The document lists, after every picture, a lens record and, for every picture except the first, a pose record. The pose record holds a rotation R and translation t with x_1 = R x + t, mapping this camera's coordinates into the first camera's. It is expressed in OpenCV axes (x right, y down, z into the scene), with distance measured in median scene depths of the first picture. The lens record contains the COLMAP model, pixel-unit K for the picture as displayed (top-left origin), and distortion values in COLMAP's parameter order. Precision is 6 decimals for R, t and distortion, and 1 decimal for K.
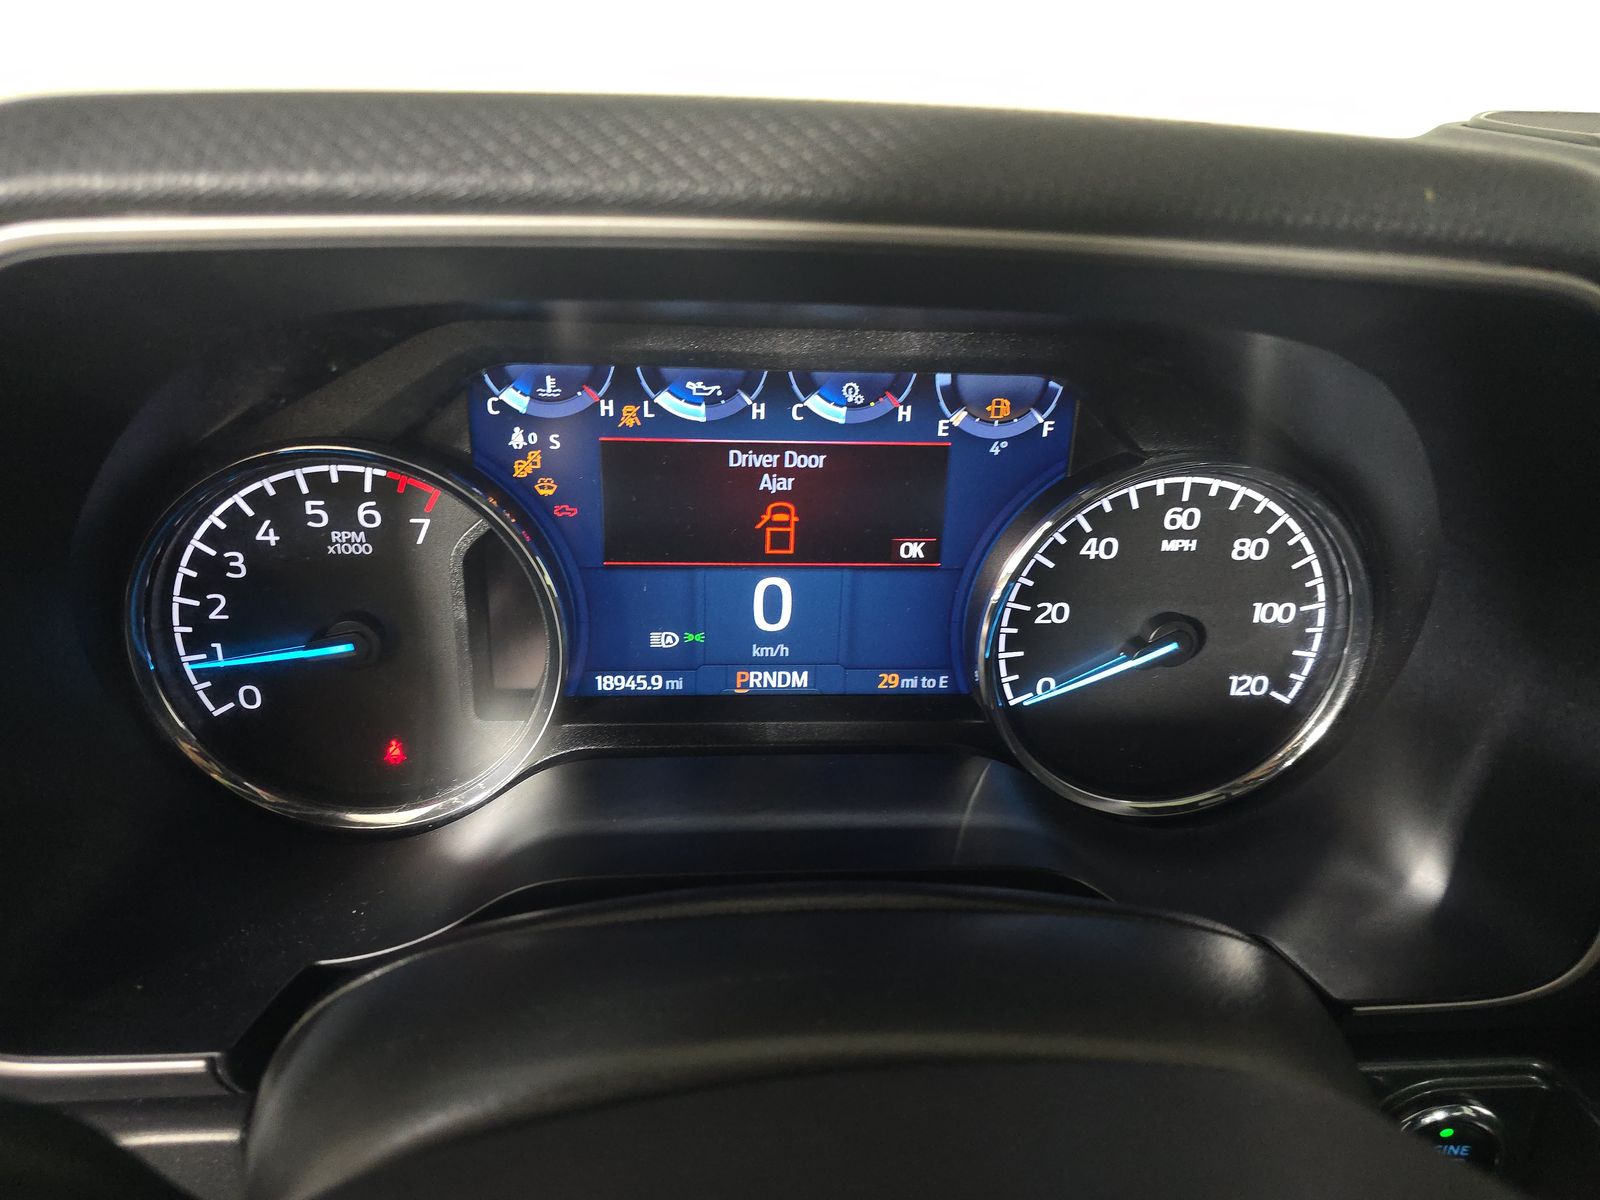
lens RADIAL K [[1064.0, 0, 800.0], [0, 1064.0, 600.0], [0, 0, 1]] dist [0.056097, -0.070949]
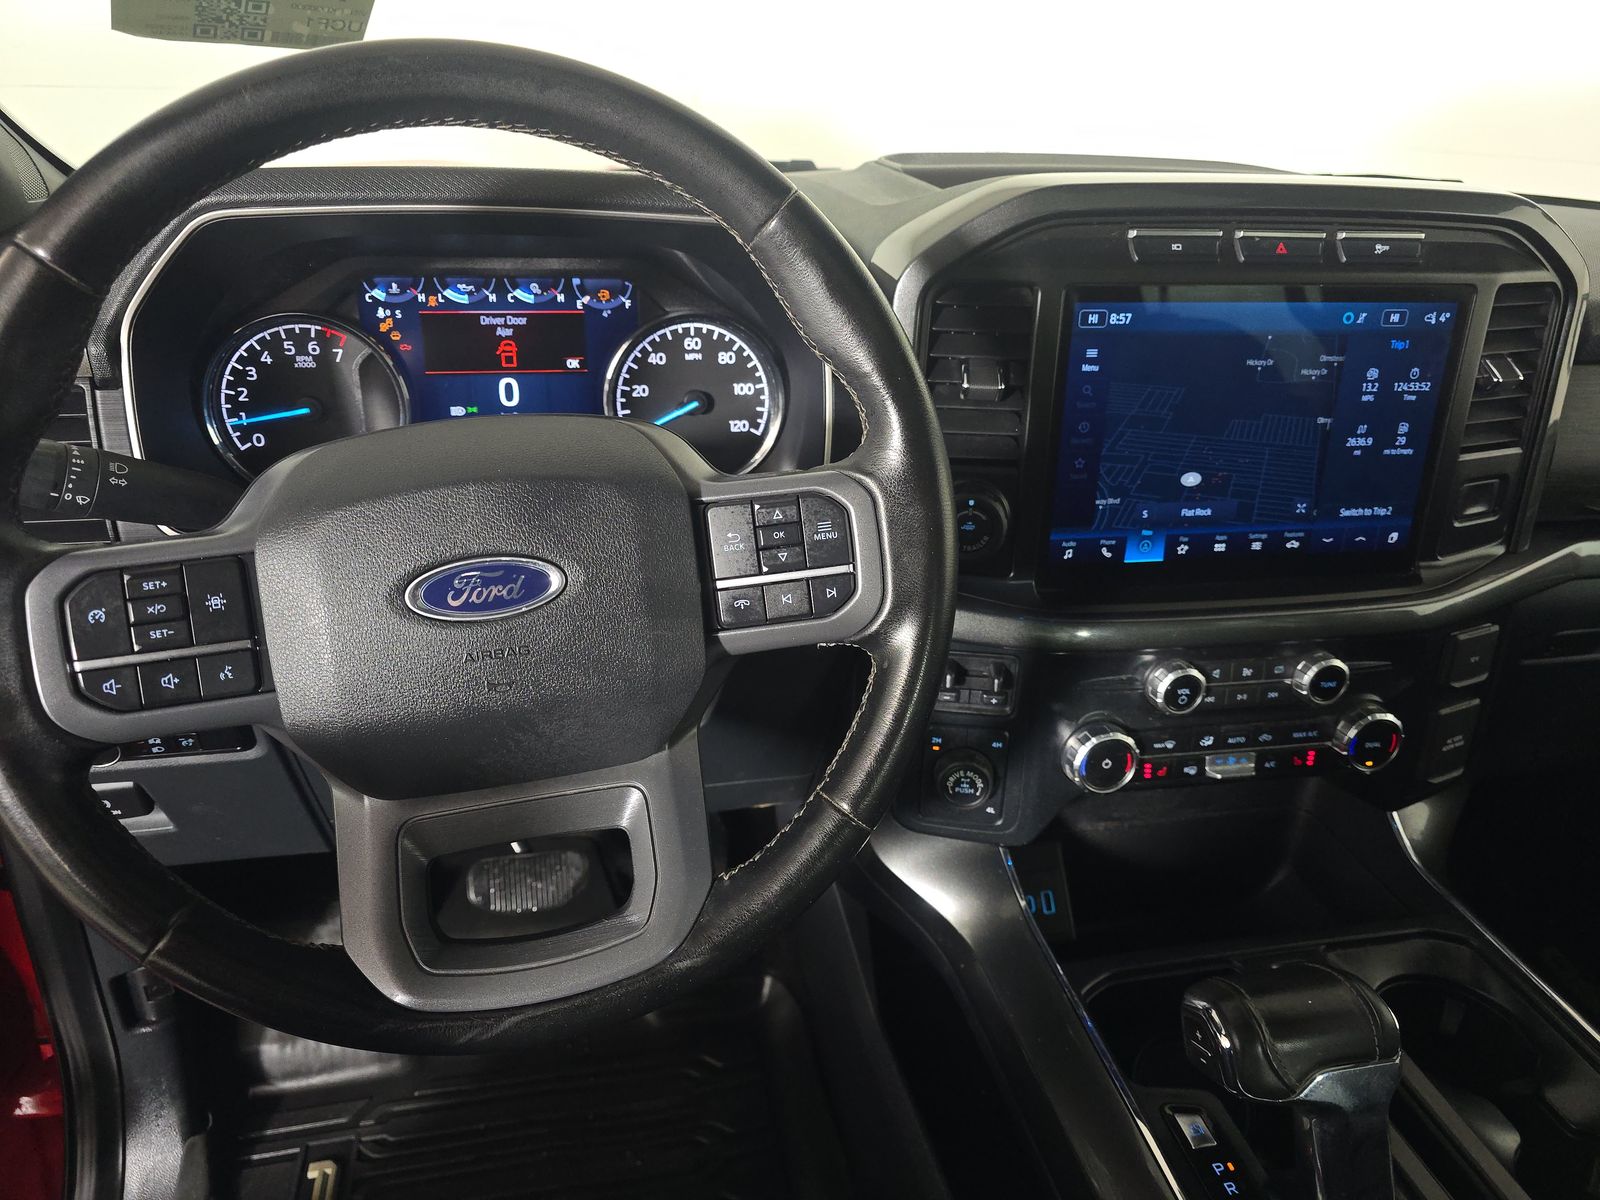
lens RADIAL K [[1057.4, 0, 779.3], [0, 1057.4, 597.5], [0, 0, 1]] dist [0.057143, -0.058735]
pose [[0.993709, -0.057504, 0.096107, 0.300404], [0.059022, 0.998172, -0.013025, 0.501610], [-0.095183, 0.018615, 0.995286, -1.231799]]
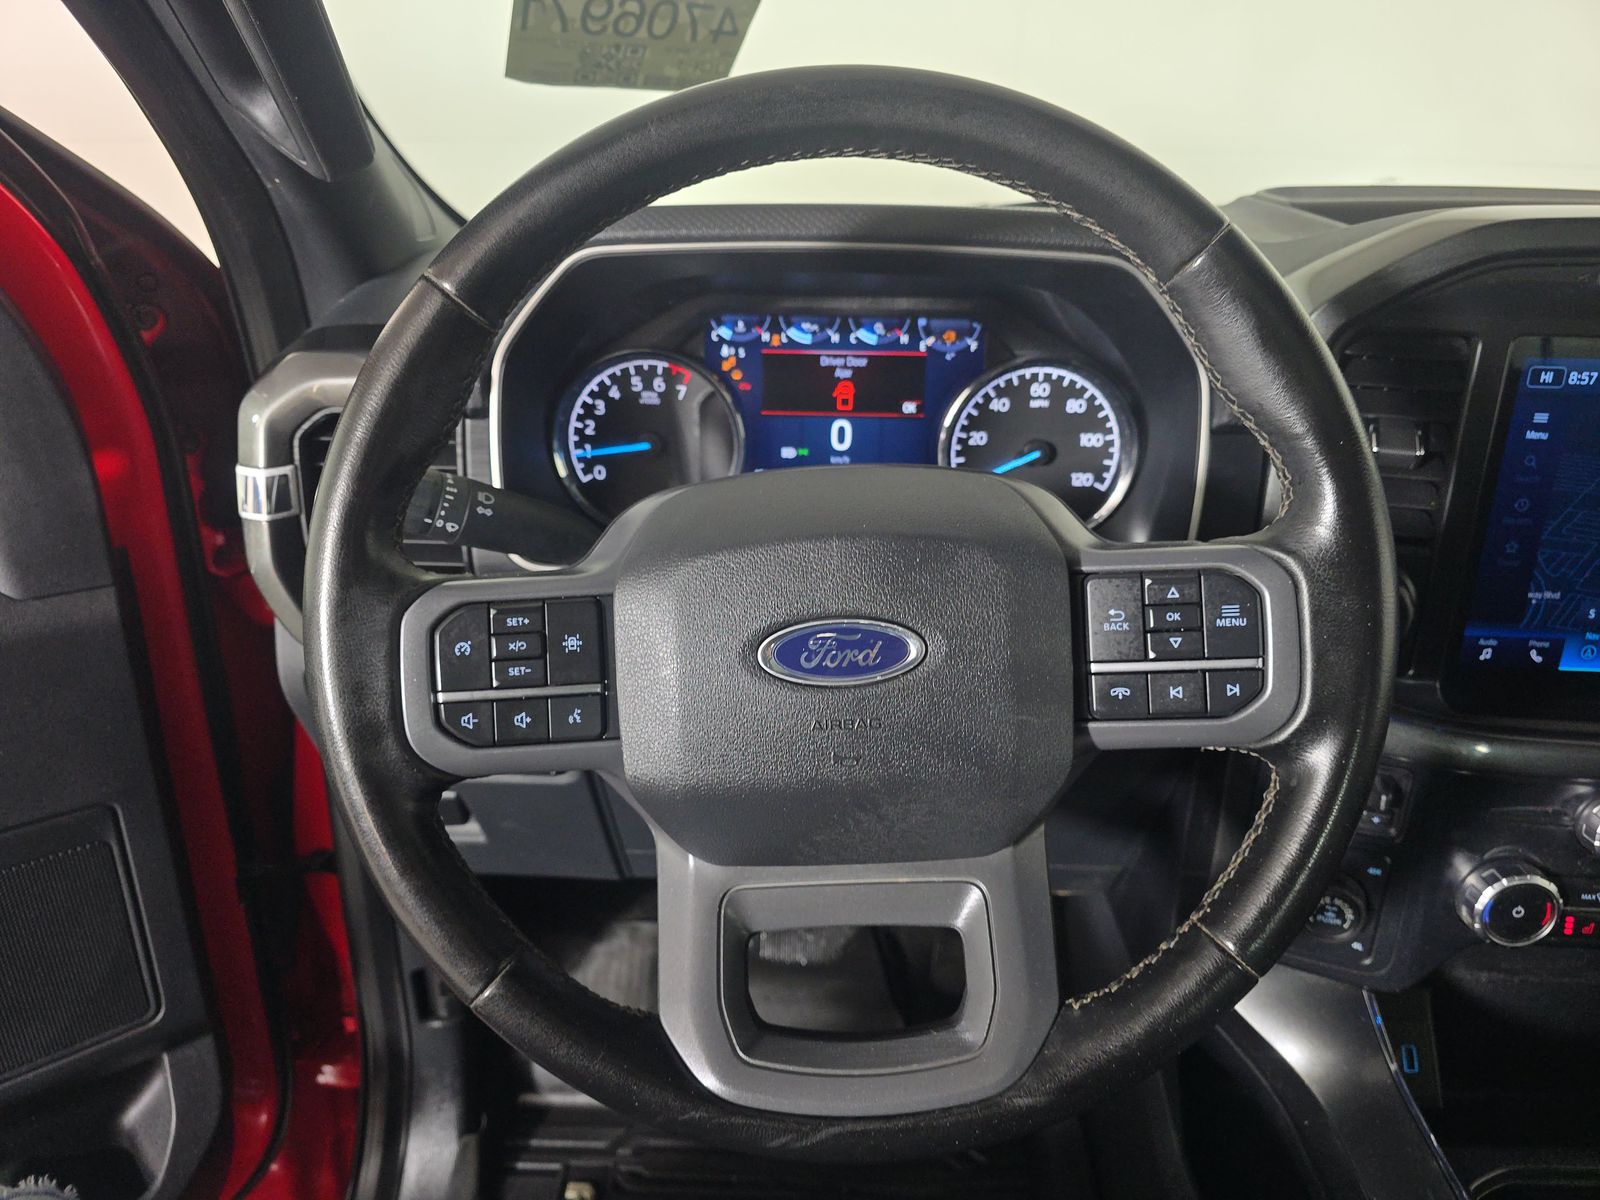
lens RADIAL K [[1064.0, 0, 800.0], [0, 1064.0, 600.0], [0, 0, 1]] dist [0.056097, -0.070949]
pose [[0.992040, 0.022438, -0.123907, 0.166597], [-0.028874, 0.998312, -0.050389, 0.453964], [0.122567, 0.053565, 0.991014, -1.095736]]
